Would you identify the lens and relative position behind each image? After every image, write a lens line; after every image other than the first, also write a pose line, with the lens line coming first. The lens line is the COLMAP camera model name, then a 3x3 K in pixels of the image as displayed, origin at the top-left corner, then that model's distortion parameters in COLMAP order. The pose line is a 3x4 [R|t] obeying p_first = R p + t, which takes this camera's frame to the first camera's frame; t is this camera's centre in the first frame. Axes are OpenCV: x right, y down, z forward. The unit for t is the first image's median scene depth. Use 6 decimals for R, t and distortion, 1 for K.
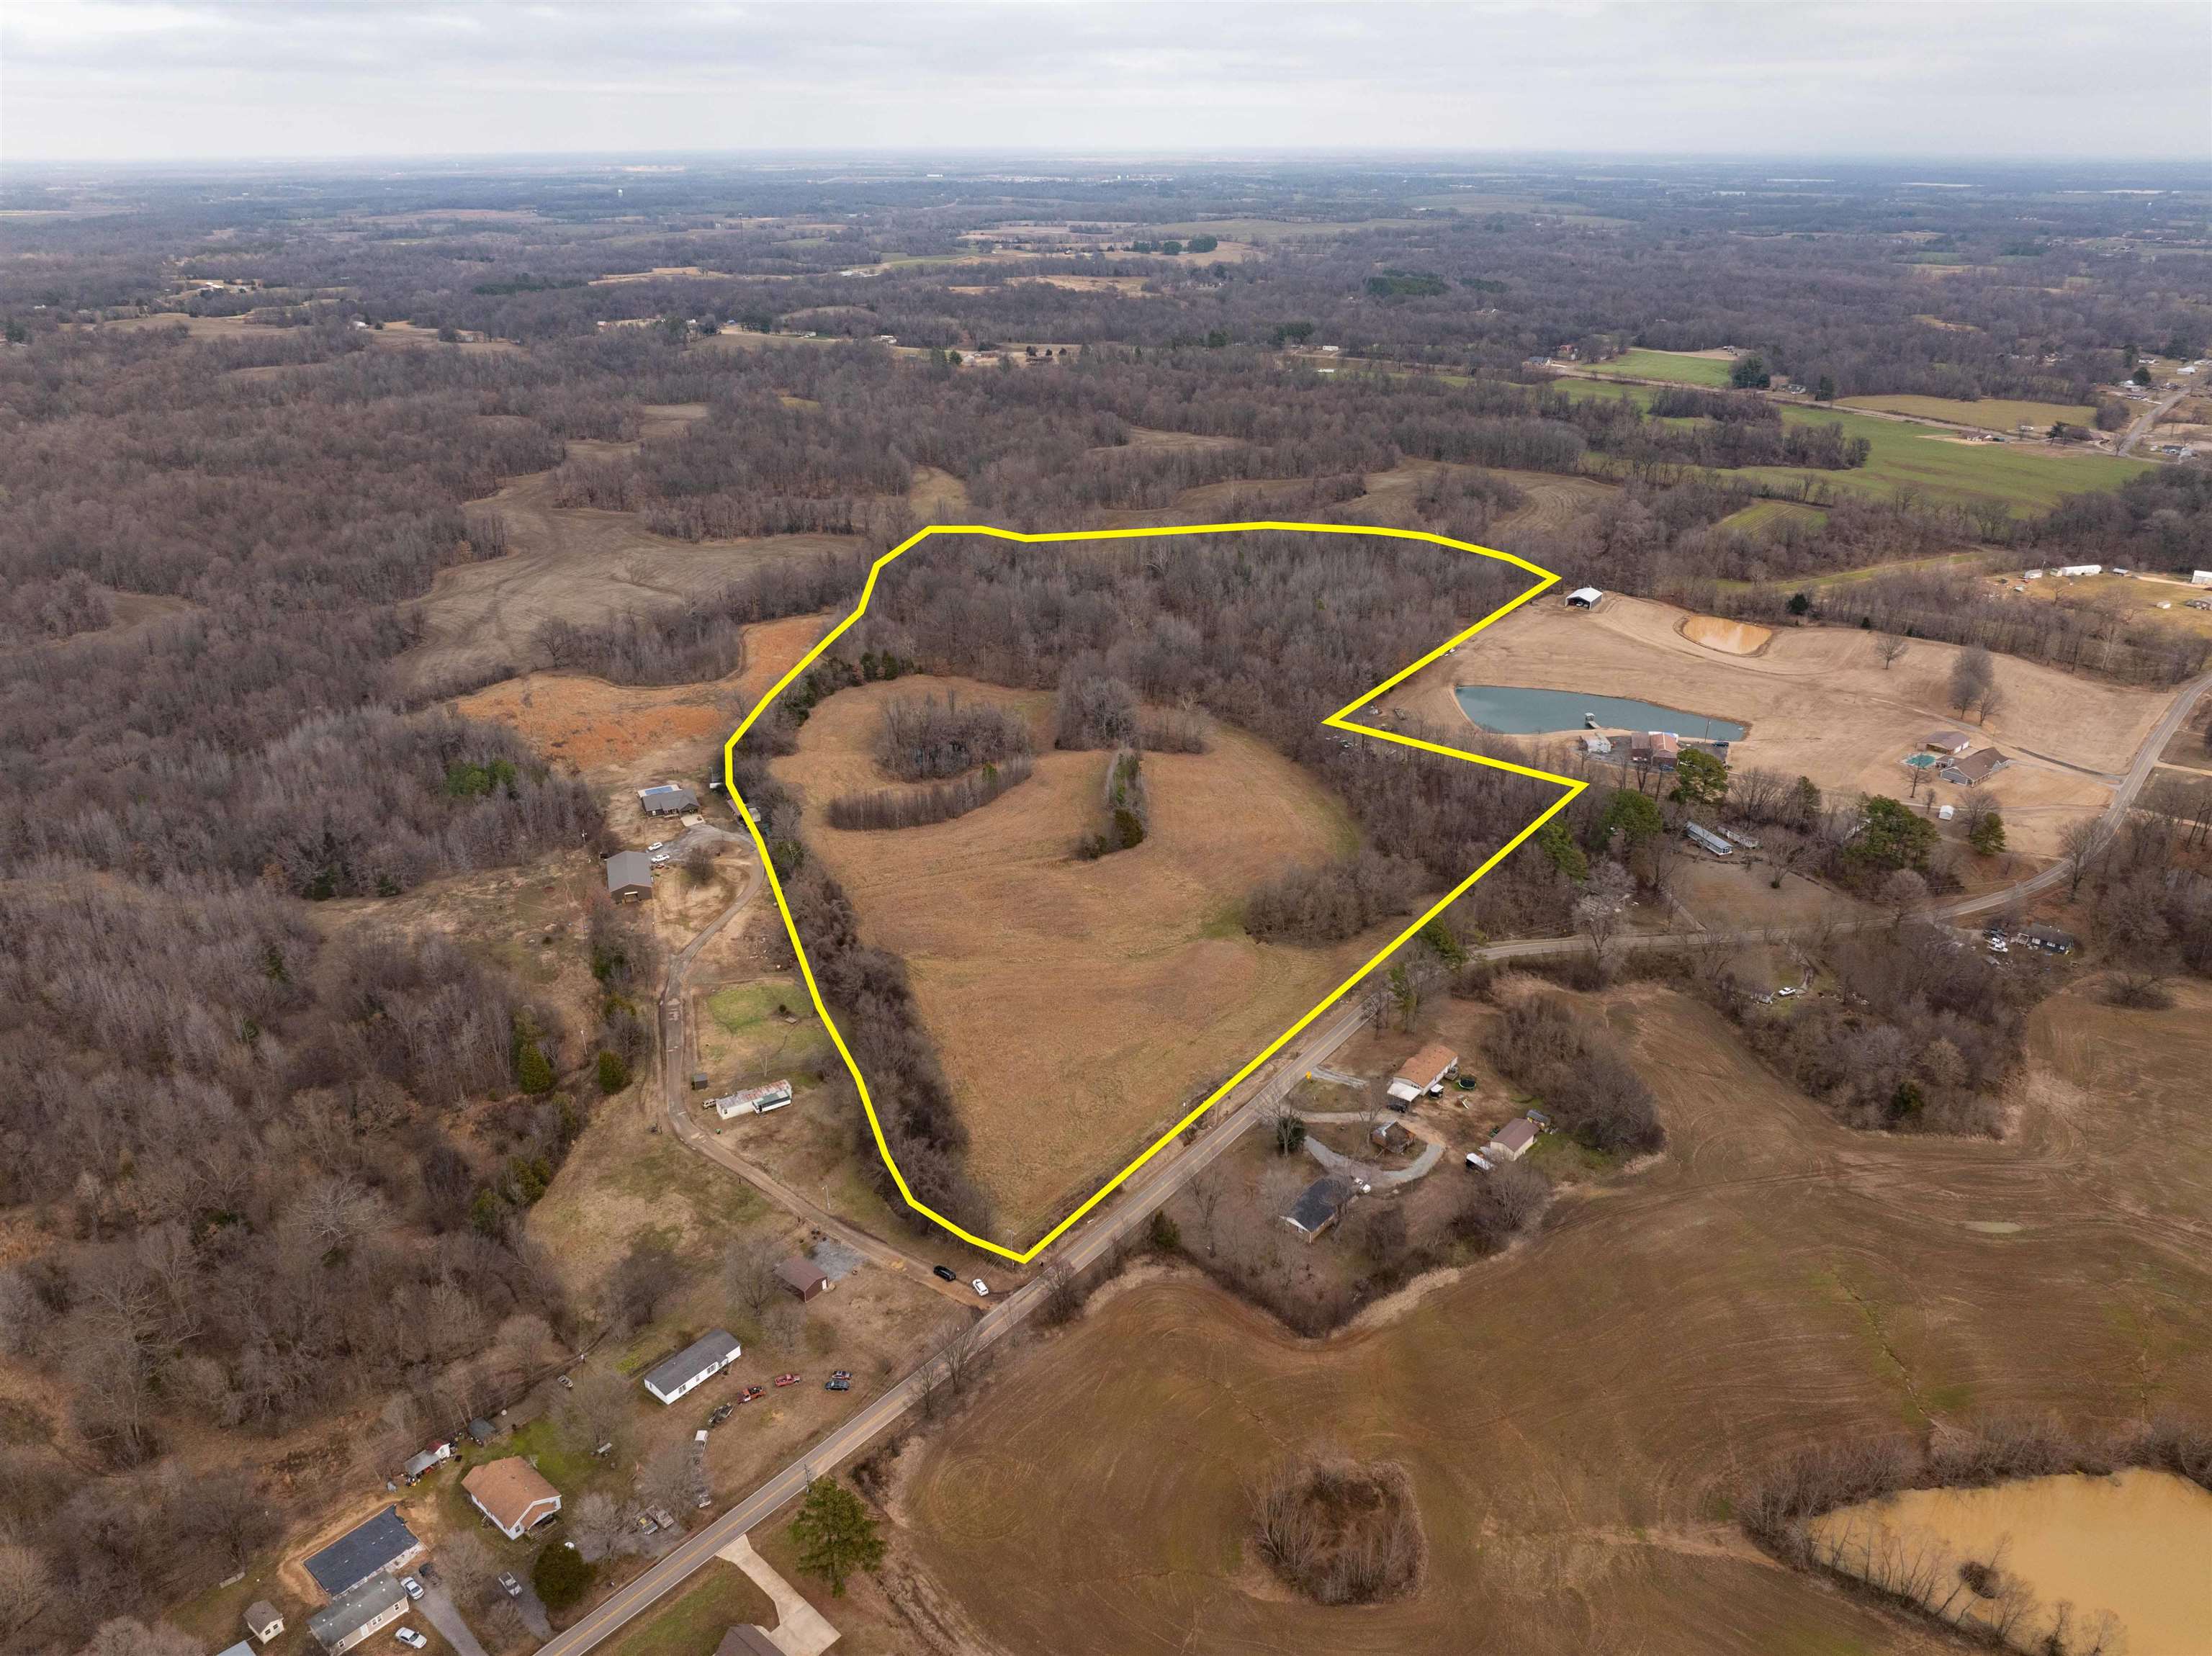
lens RADIAL K [[1548.7, 0, 1113.0], [0, 1548.7, 820.0], [0, 0, 1]] dist [-0.038160, -0.004390]
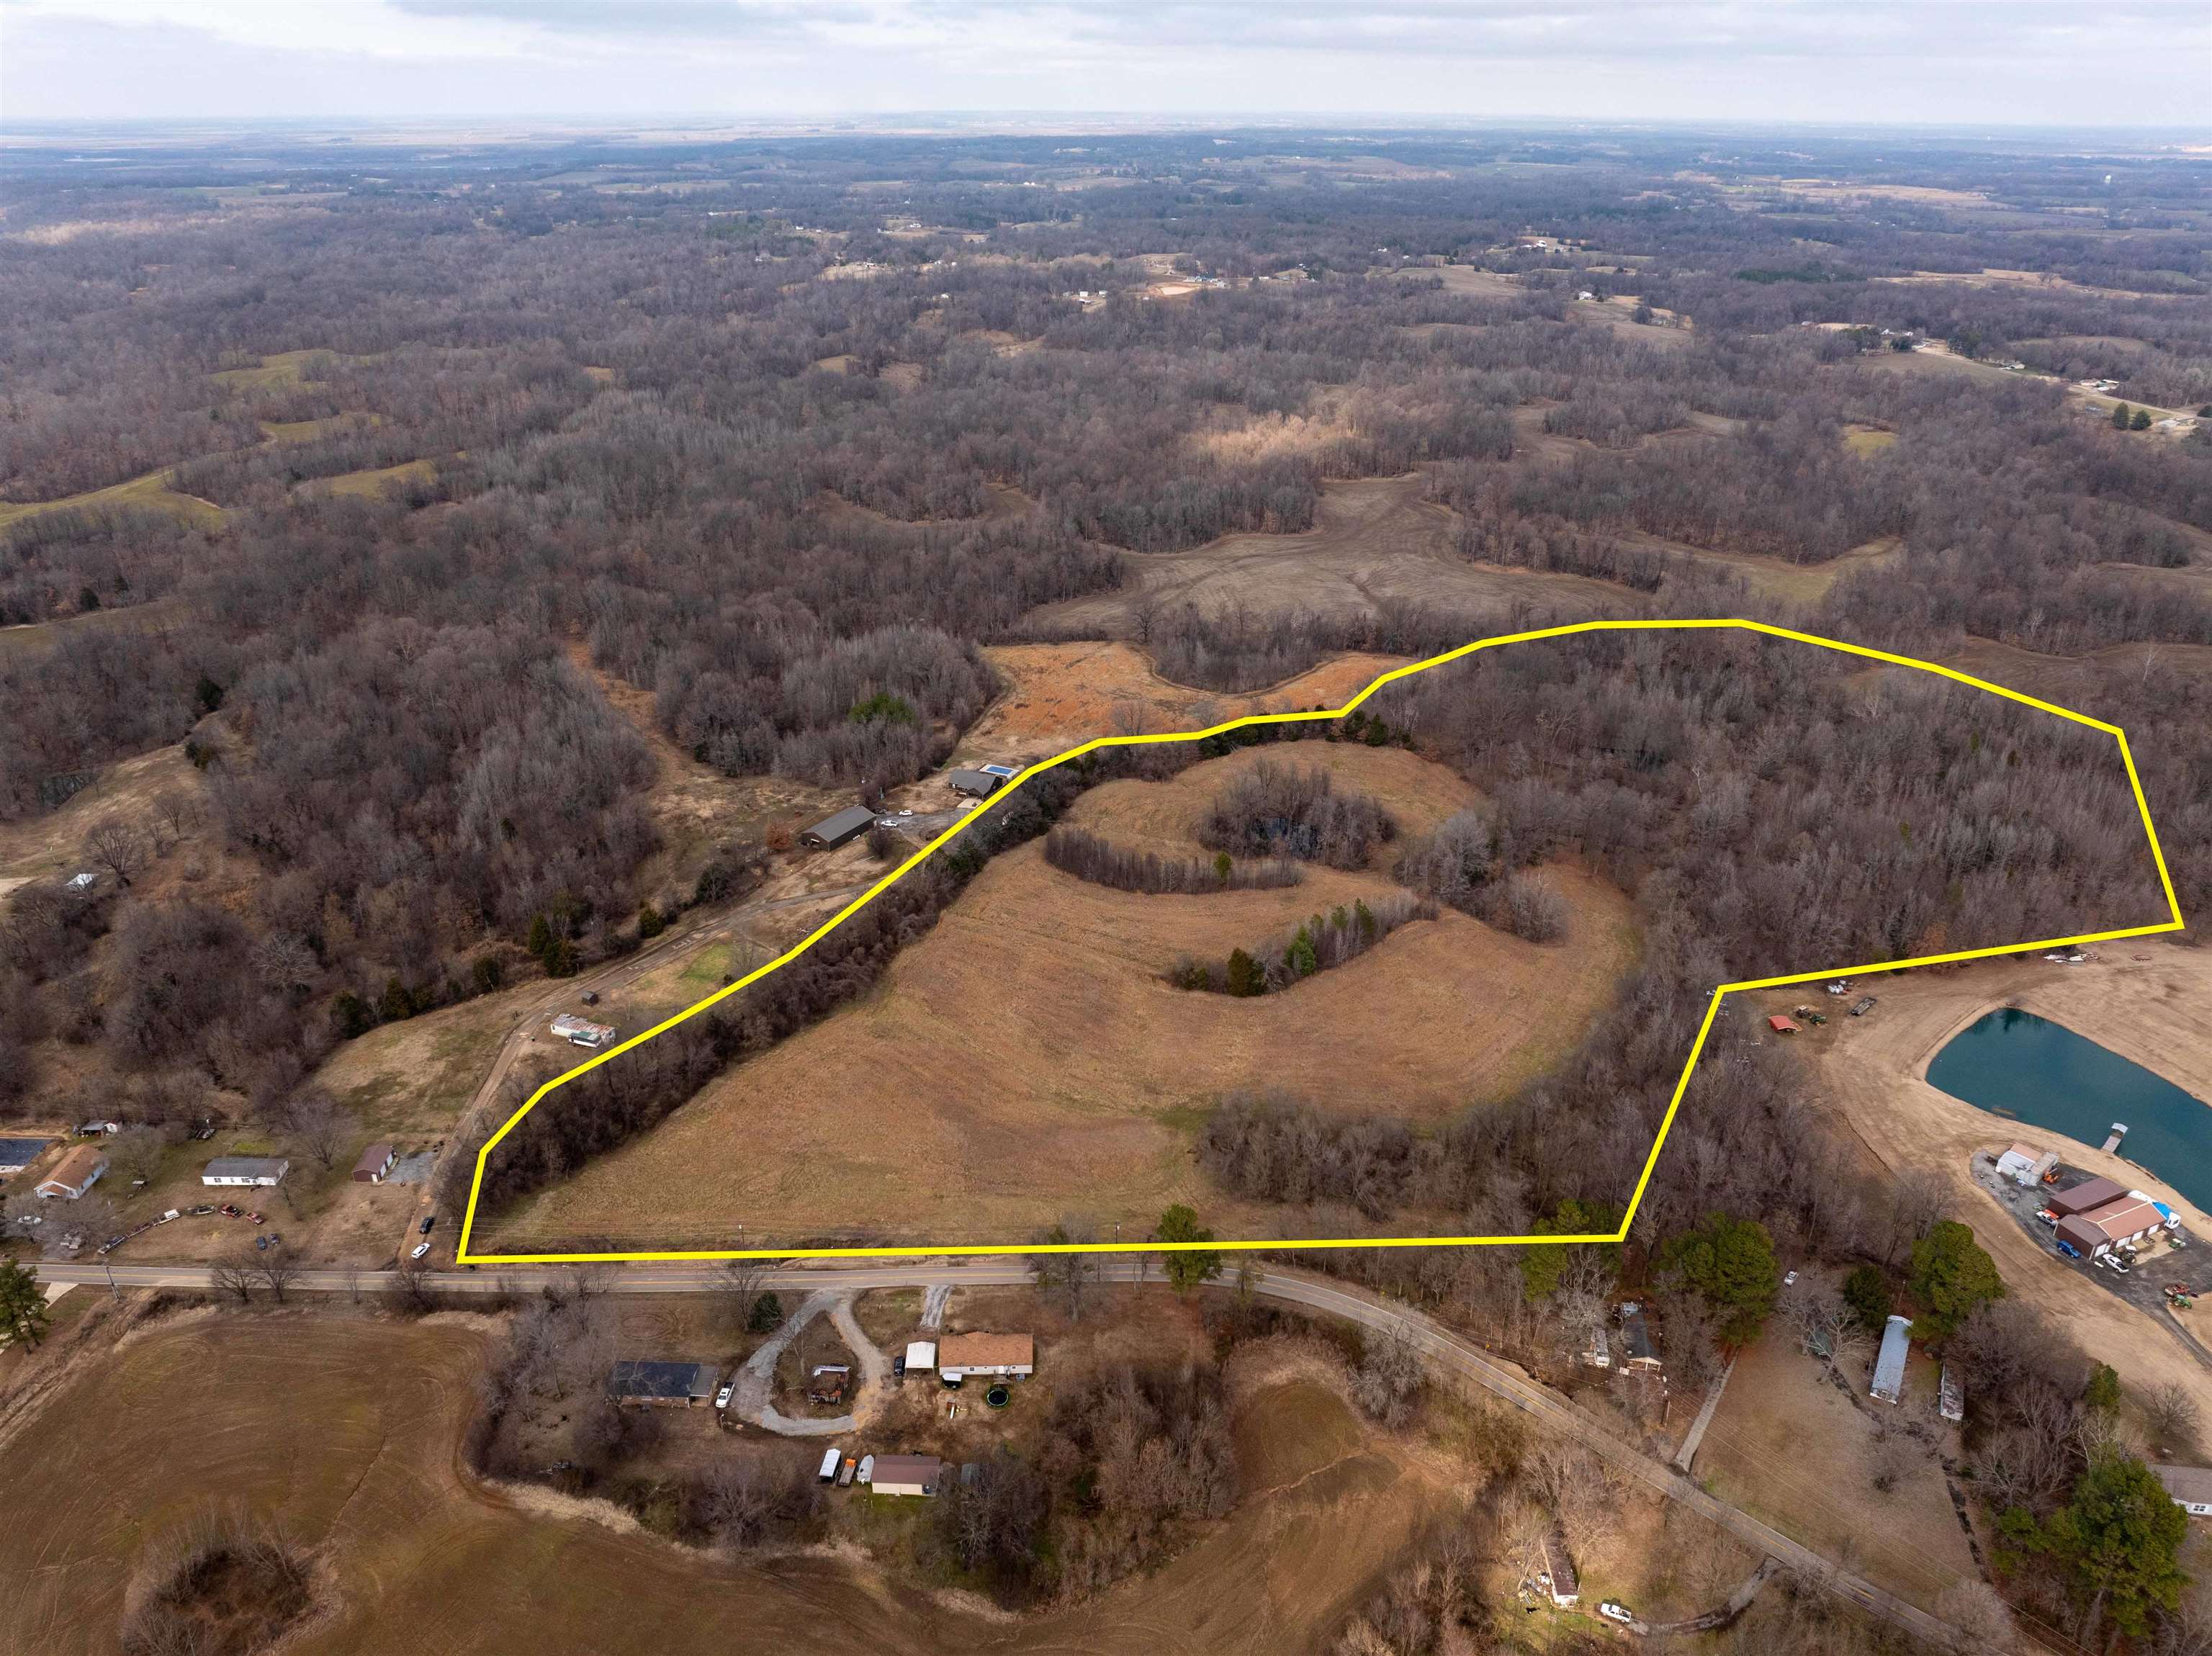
lens RADIAL K [[1548.7, 0, 1113.0], [0, 1548.7, 820.0], [0, 0, 1]] dist [-0.038160, -0.004390]
pose [[0.640121, 0.329757, -0.693906, 0.512607], [-0.316827, 0.936128, 0.152595, -0.176857], [0.699904, 0.122169, 0.703711, 0.315625]]
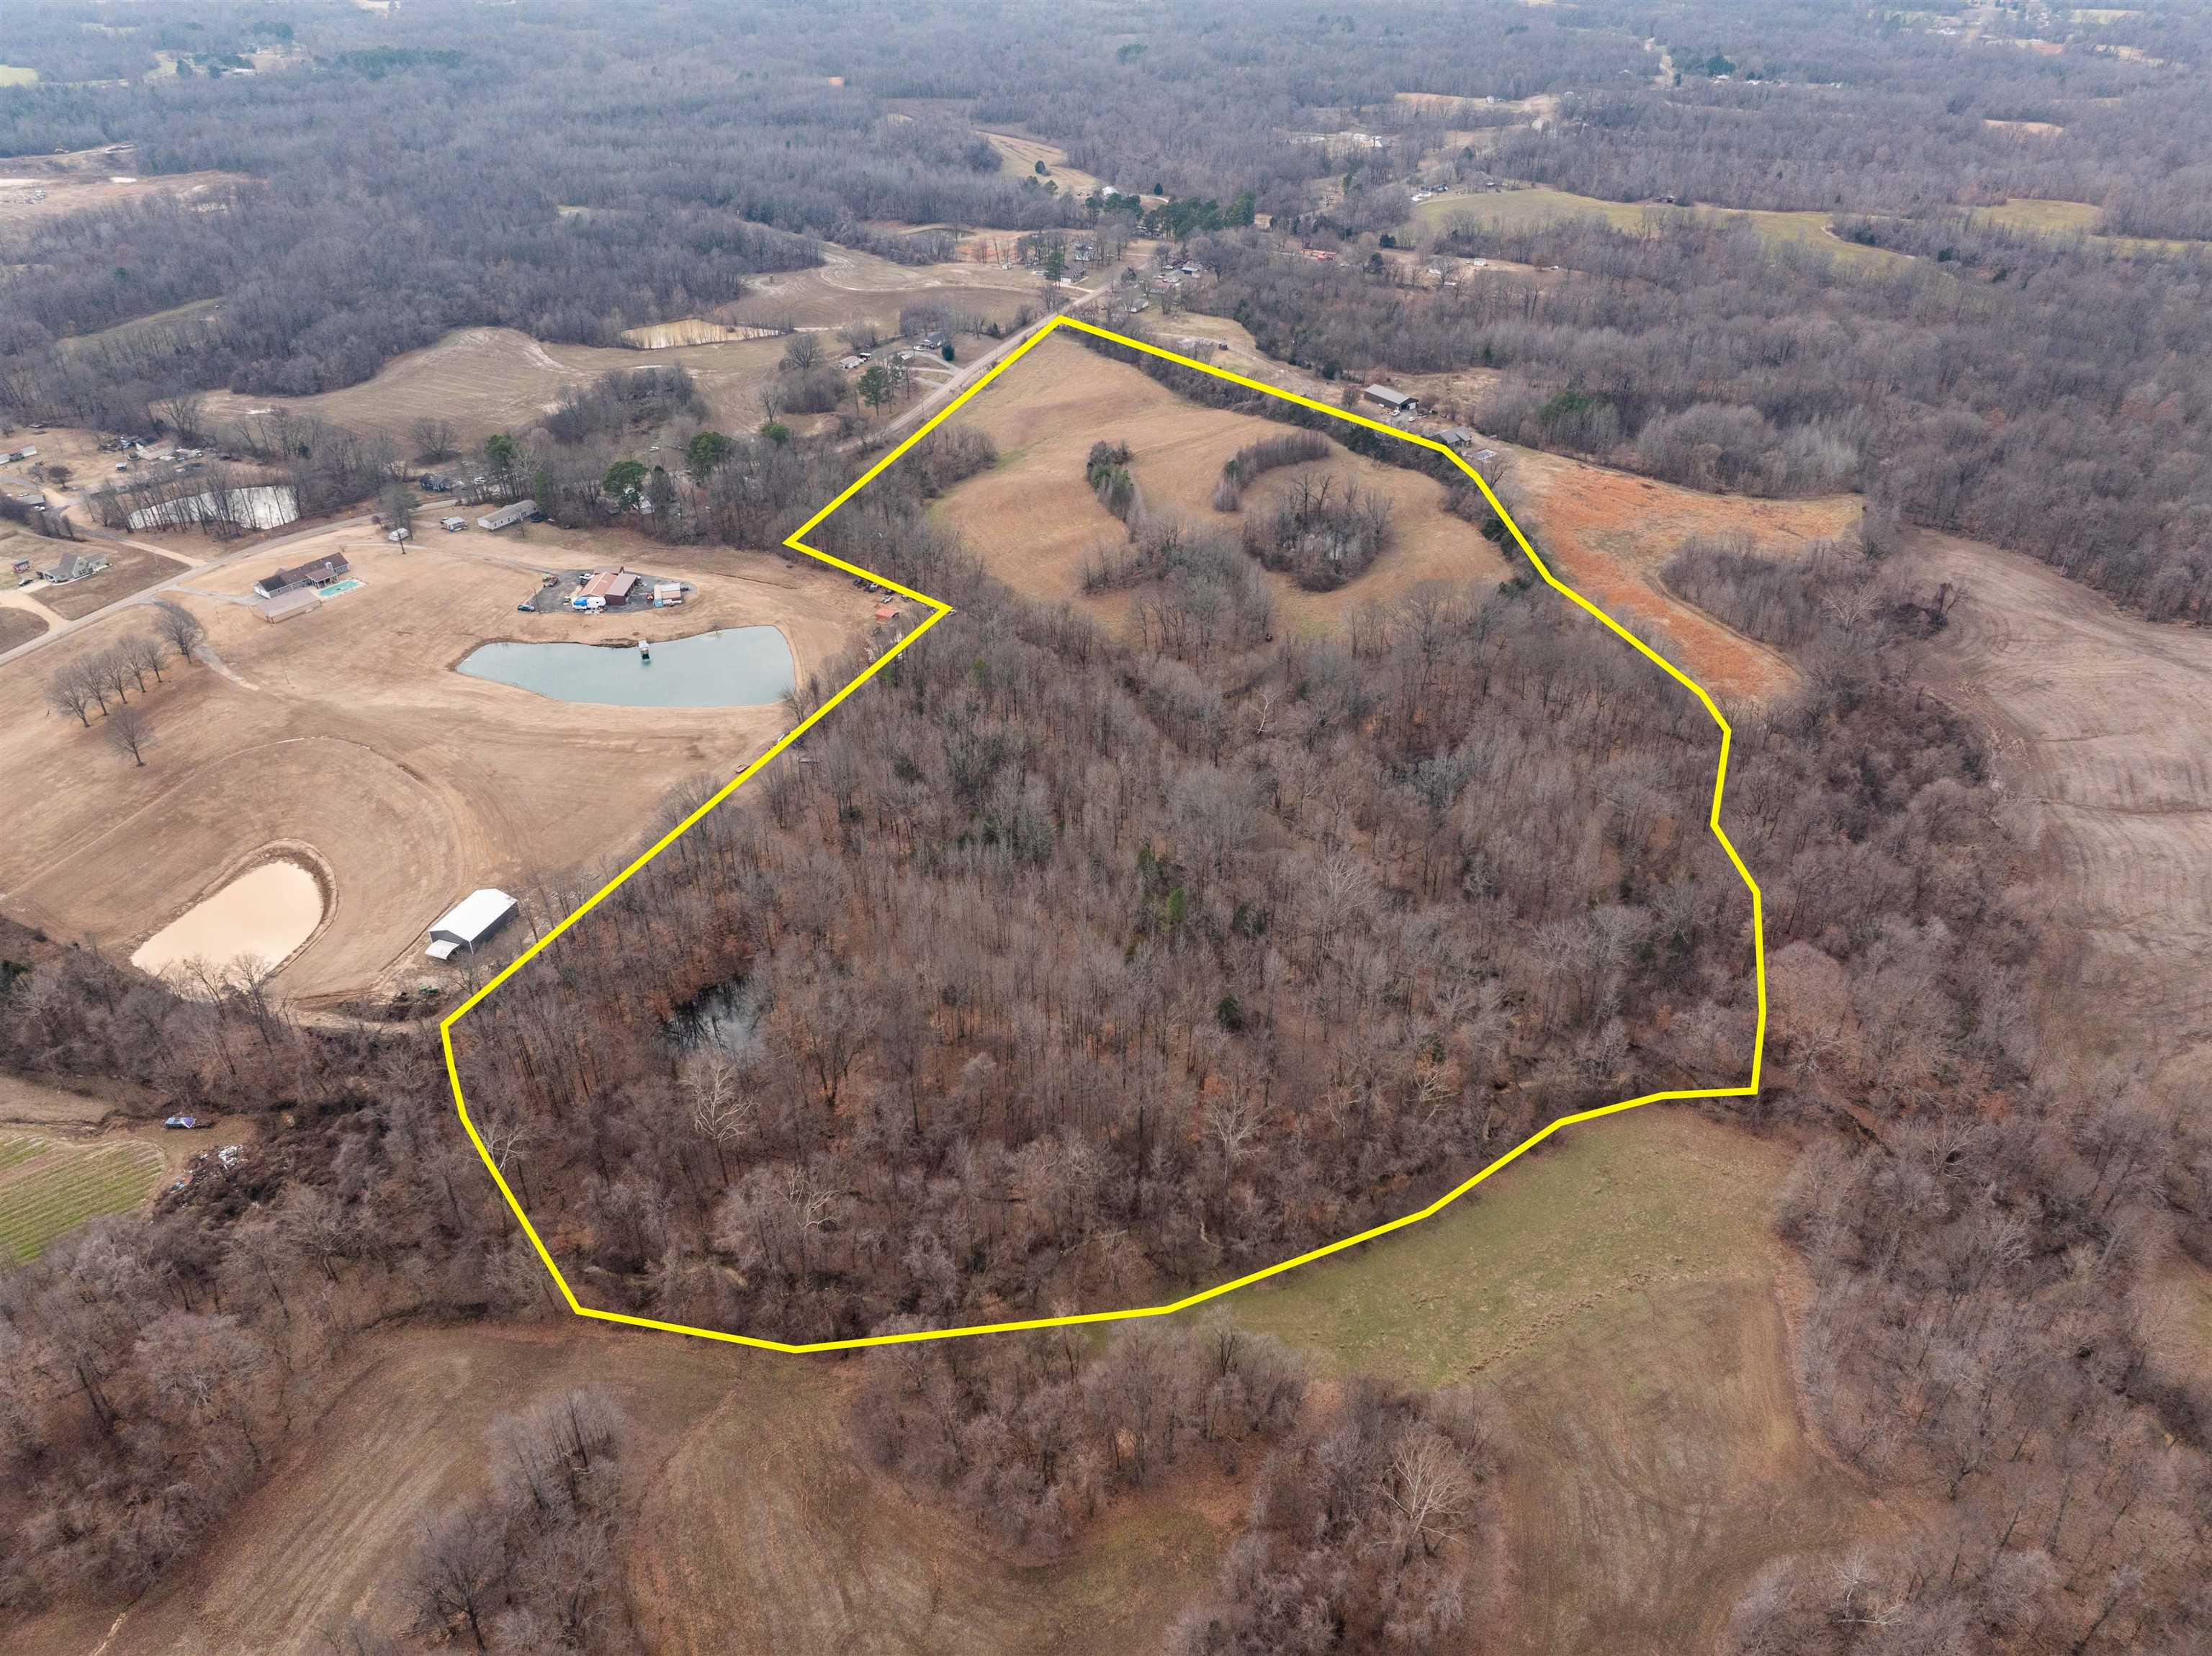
lens RADIAL K [[1548.7, 0, 1113.0], [0, 1548.7, 820.0], [0, 0, 1]] dist [-0.038160, -0.004390]
pose [[-0.966410, 0.136302, -0.217884, 0.302685], [-0.108907, 0.550712, 0.827560, -0.857195], [0.232789, 0.823491, -0.517369, 1.839433]]
